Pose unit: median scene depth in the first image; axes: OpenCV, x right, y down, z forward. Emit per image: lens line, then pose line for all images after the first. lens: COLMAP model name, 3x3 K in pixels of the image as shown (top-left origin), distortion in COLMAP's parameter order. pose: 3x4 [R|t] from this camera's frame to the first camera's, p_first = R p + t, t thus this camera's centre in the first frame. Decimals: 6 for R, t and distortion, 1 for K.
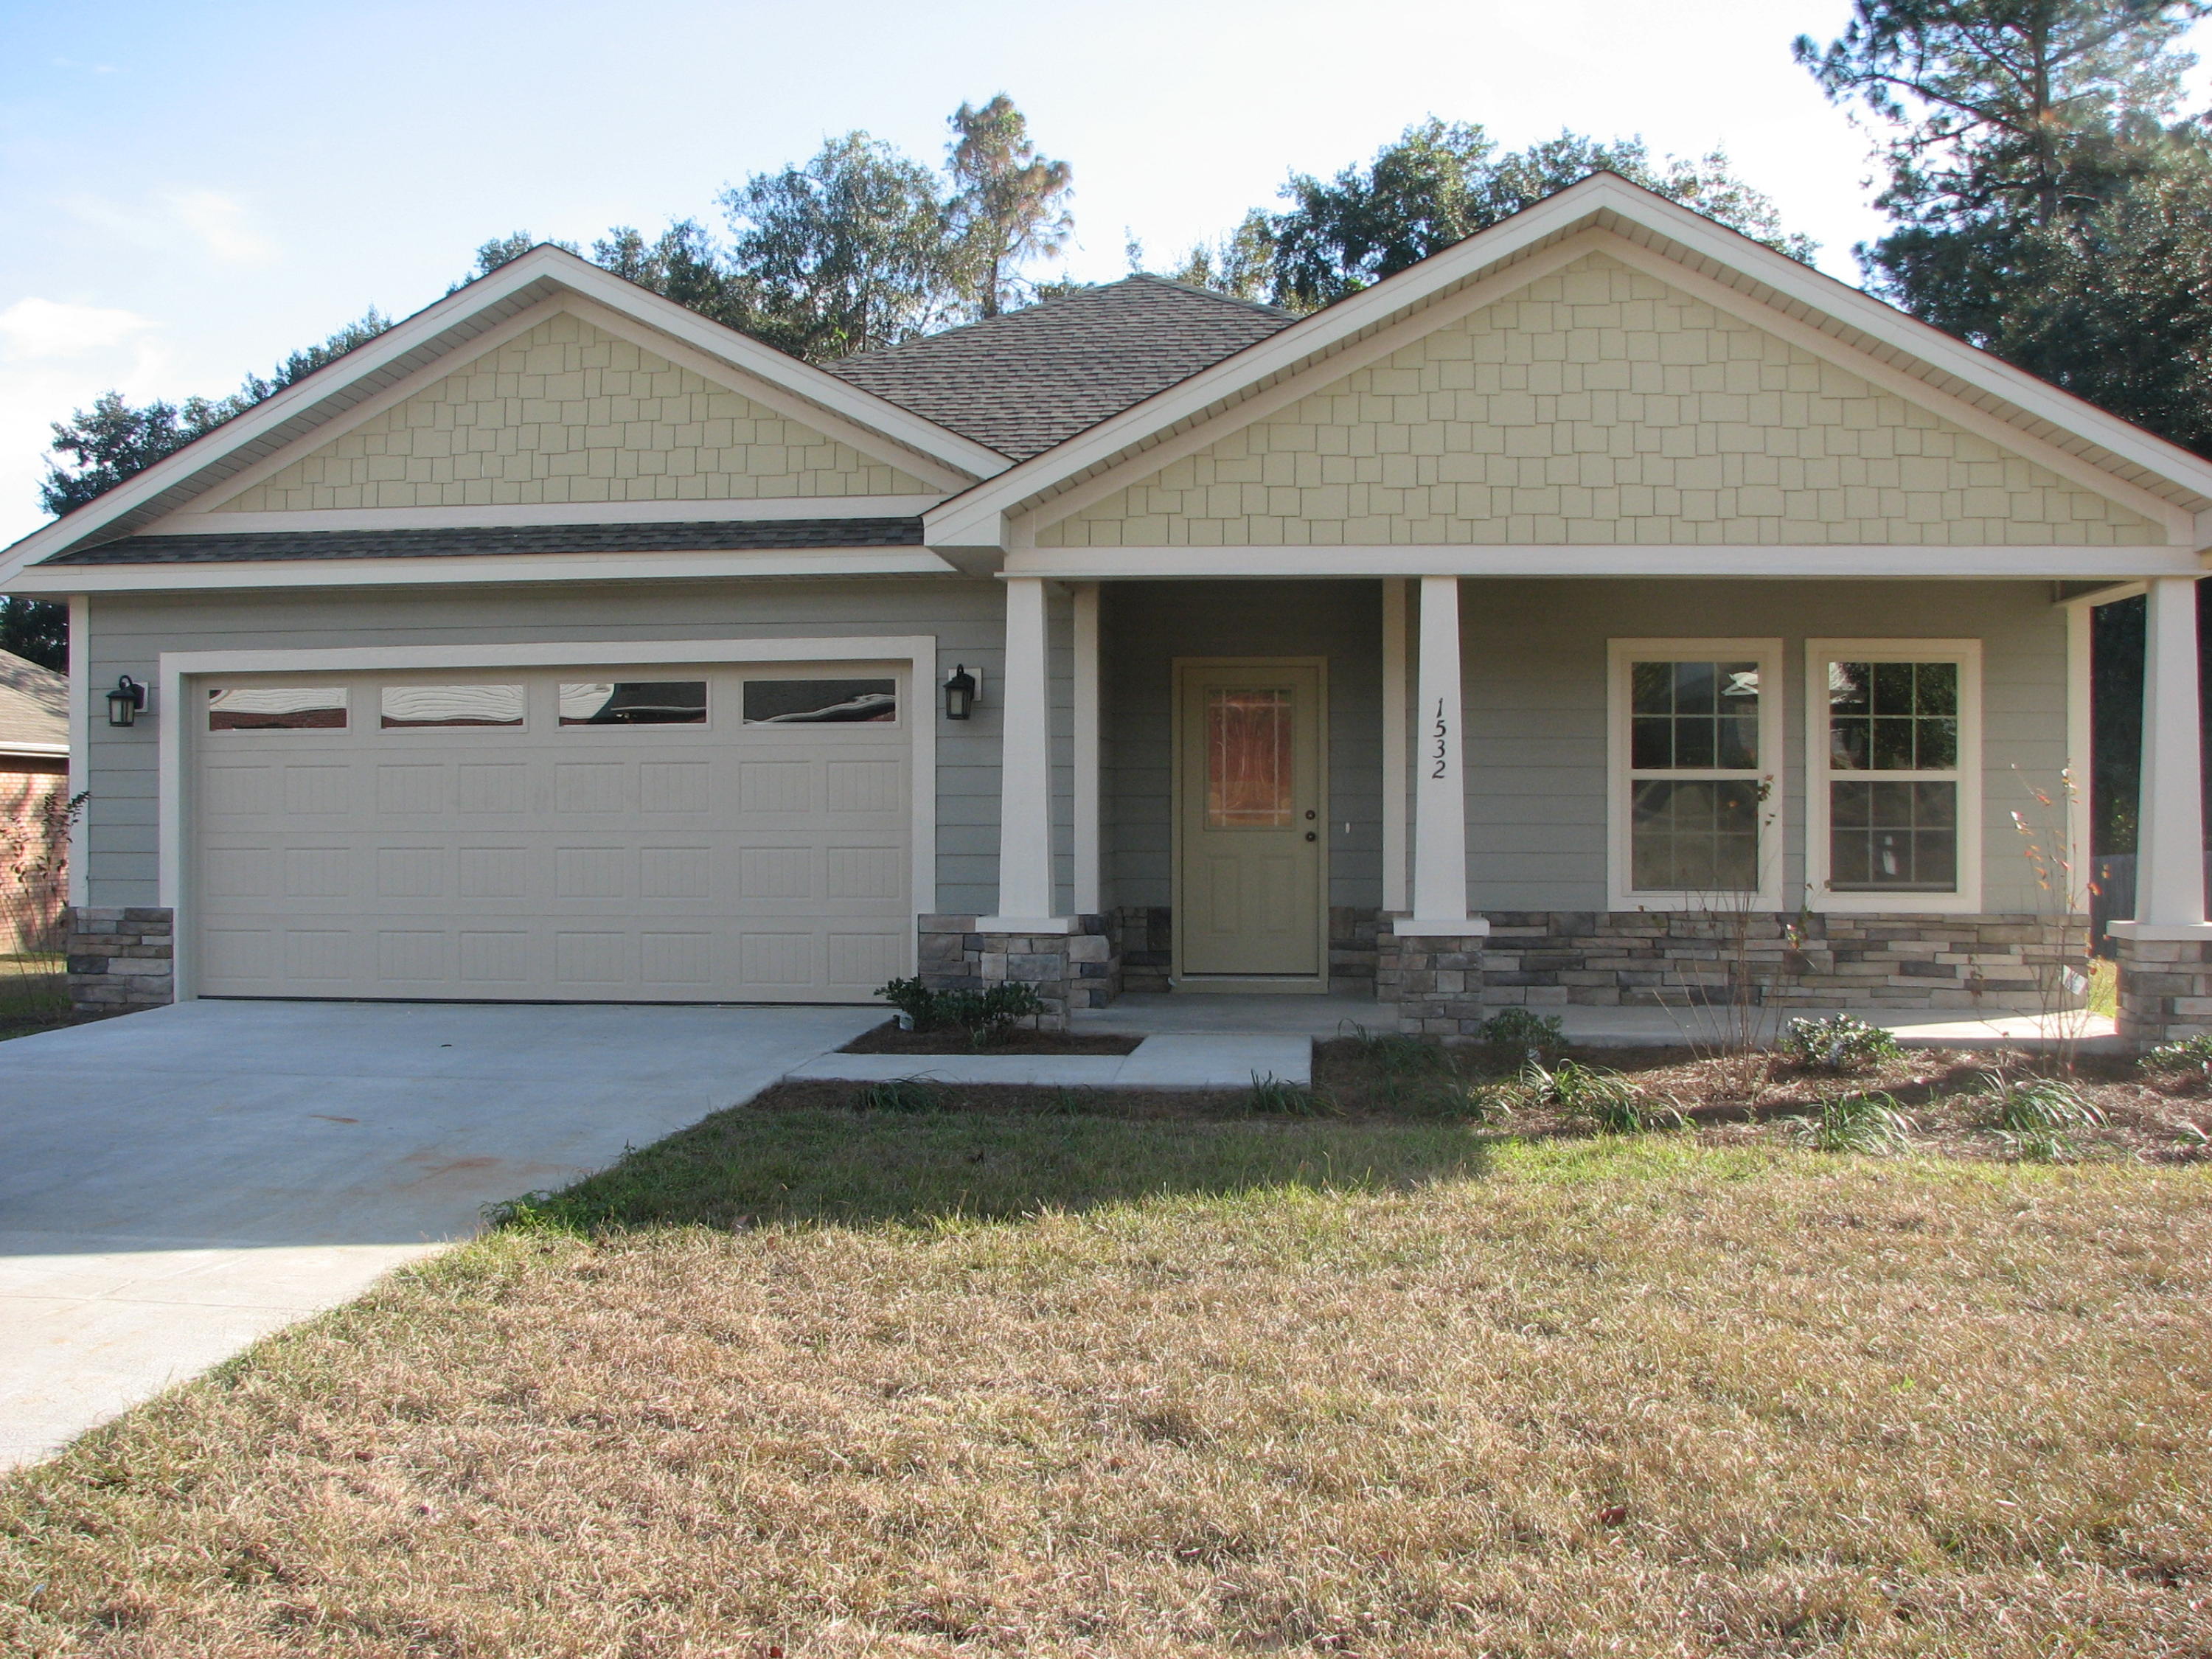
lens RADIAL K [[2364.6, 0, 1044.2], [0, 2364.6, 813.2], [0, 0, 1]] dist [-0.199755, 0.248761]
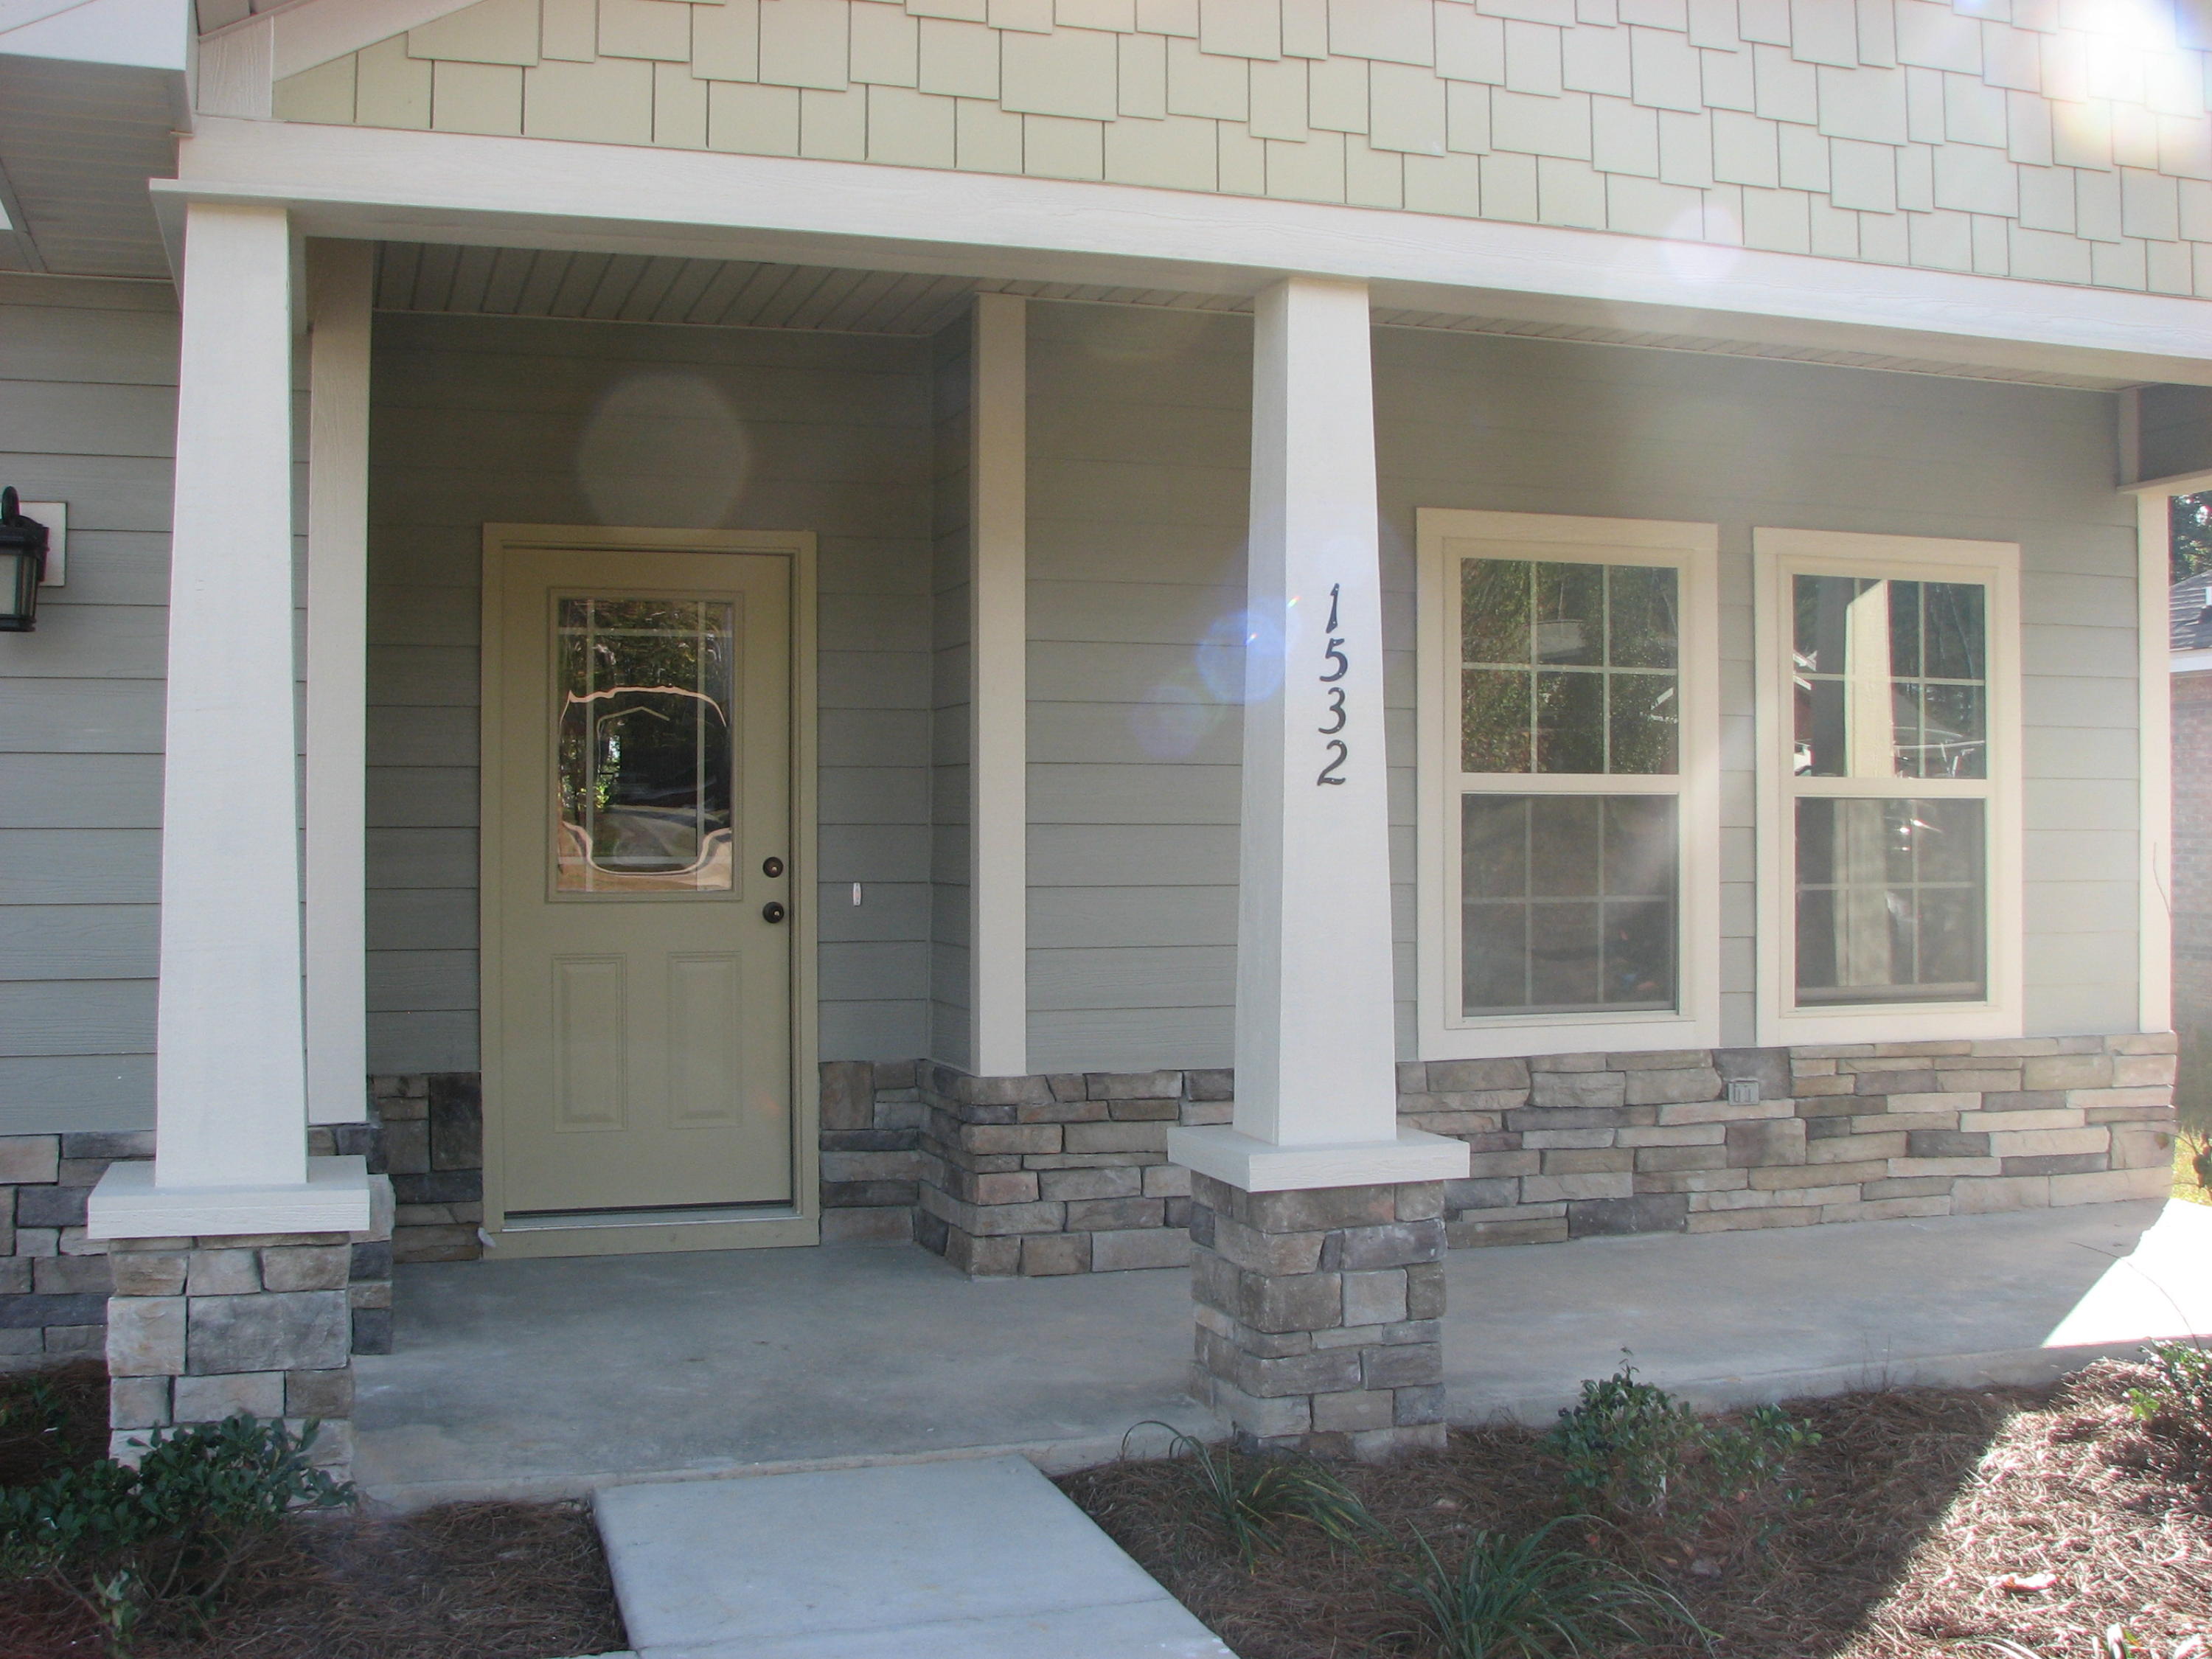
lens RADIAL K [[2388.0, 0, 1087.2], [0, 2388.0, 822.0], [0, 0, 1]] dist [-0.203458, 0.259081]
pose [[0.902355, 0.000269, 0.430994, -0.038145], [0.002224, 0.999984, -0.005280, -0.005920], [-0.430988, 0.005723, 0.902340, 0.580817]]
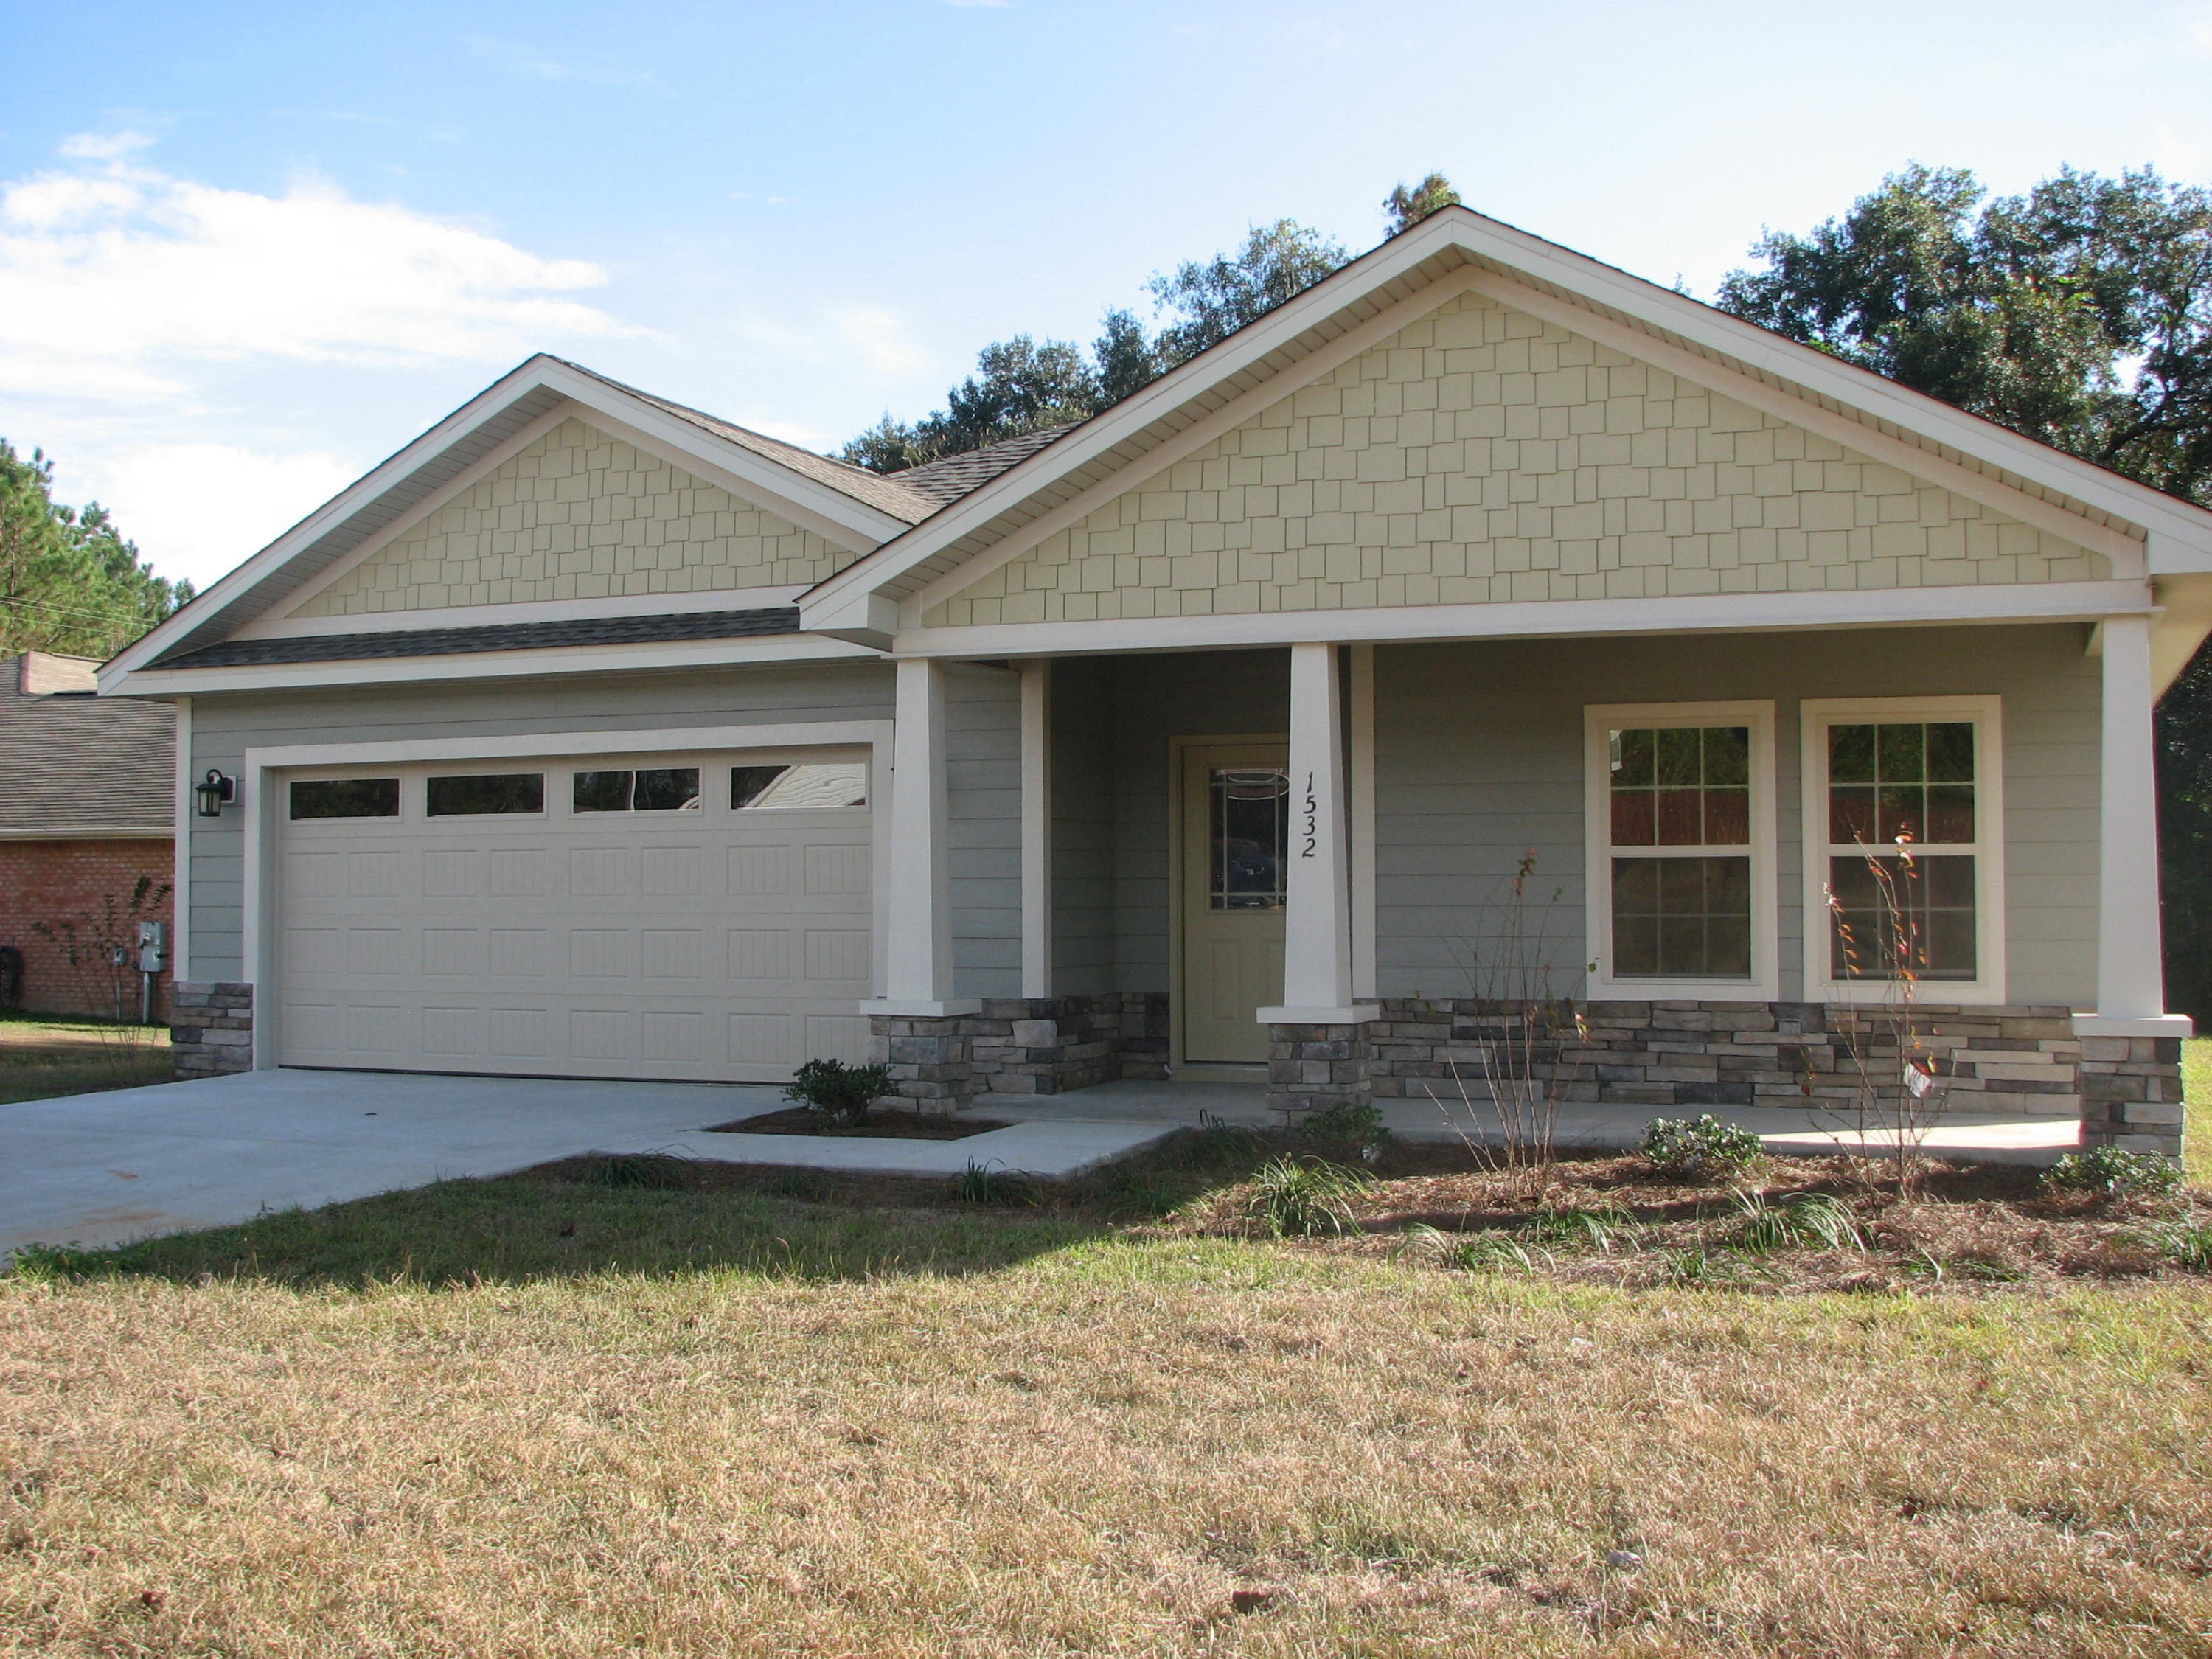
lens RADIAL K [[2364.6, 0, 1044.2], [0, 2364.6, 813.2], [0, 0, 1]] dist [-0.199755, 0.248761]
pose [[0.964446, -0.011176, -0.264043, 0.280336], [0.000960, 0.999247, -0.038786, 0.003846], [0.264278, 0.037154, 0.963731, 0.050053]]
